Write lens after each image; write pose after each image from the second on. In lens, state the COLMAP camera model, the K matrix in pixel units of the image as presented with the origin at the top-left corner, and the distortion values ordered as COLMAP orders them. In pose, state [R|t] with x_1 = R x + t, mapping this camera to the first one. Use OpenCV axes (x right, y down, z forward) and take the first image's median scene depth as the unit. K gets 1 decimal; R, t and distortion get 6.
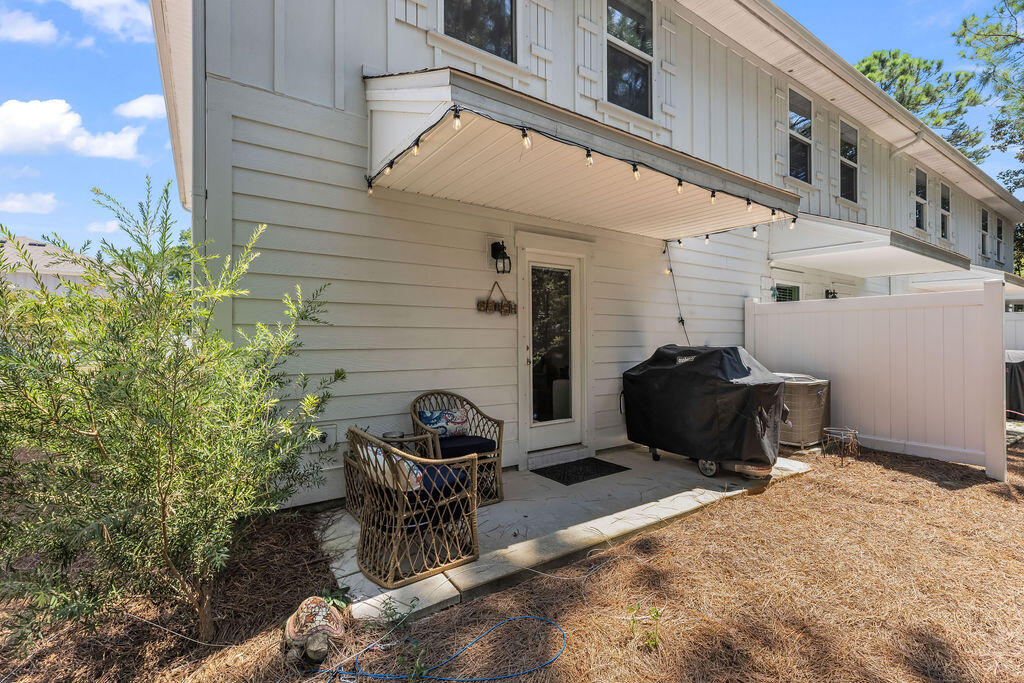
lens RADIAL K [[457.3, 0, 511.5], [0, 457.3, 338.0], [0, 0, 1]] dist [0.006991, 0.000142]
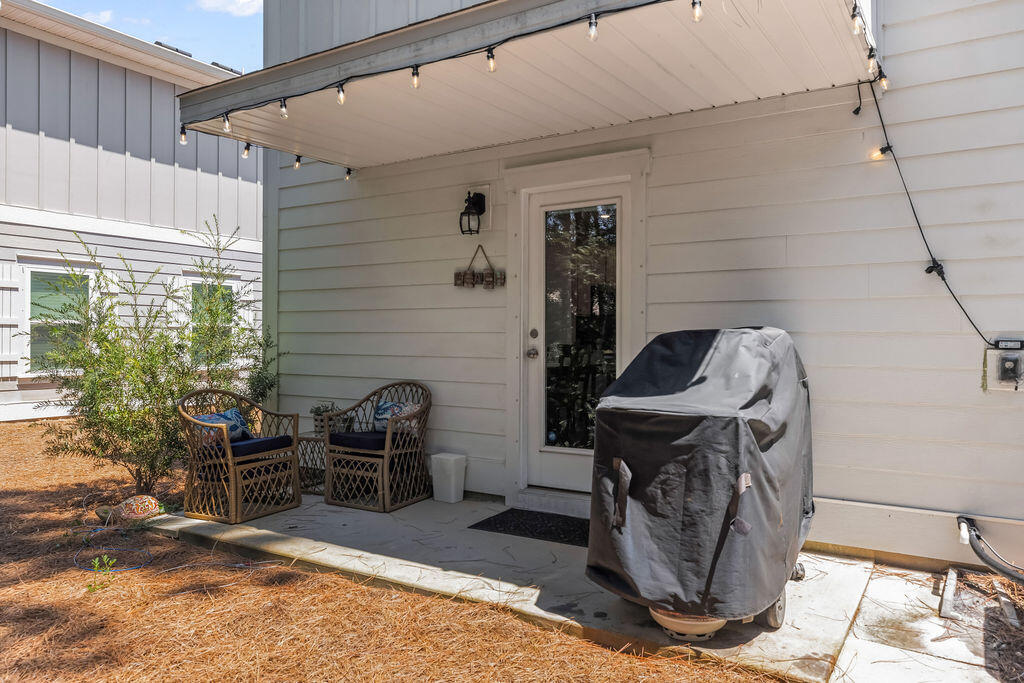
lens RADIAL K [[712.5, 0, 512.0], [0, 712.5, 341.5], [0, 0, 1]] dist [0.005302, 0.001671]
pose [[0.401366, 0.013609, -0.915817, 1.083233], [0.004430, 0.999849, 0.016799, 0.016652], [0.915907, -0.010800, 0.401245, 0.587202]]
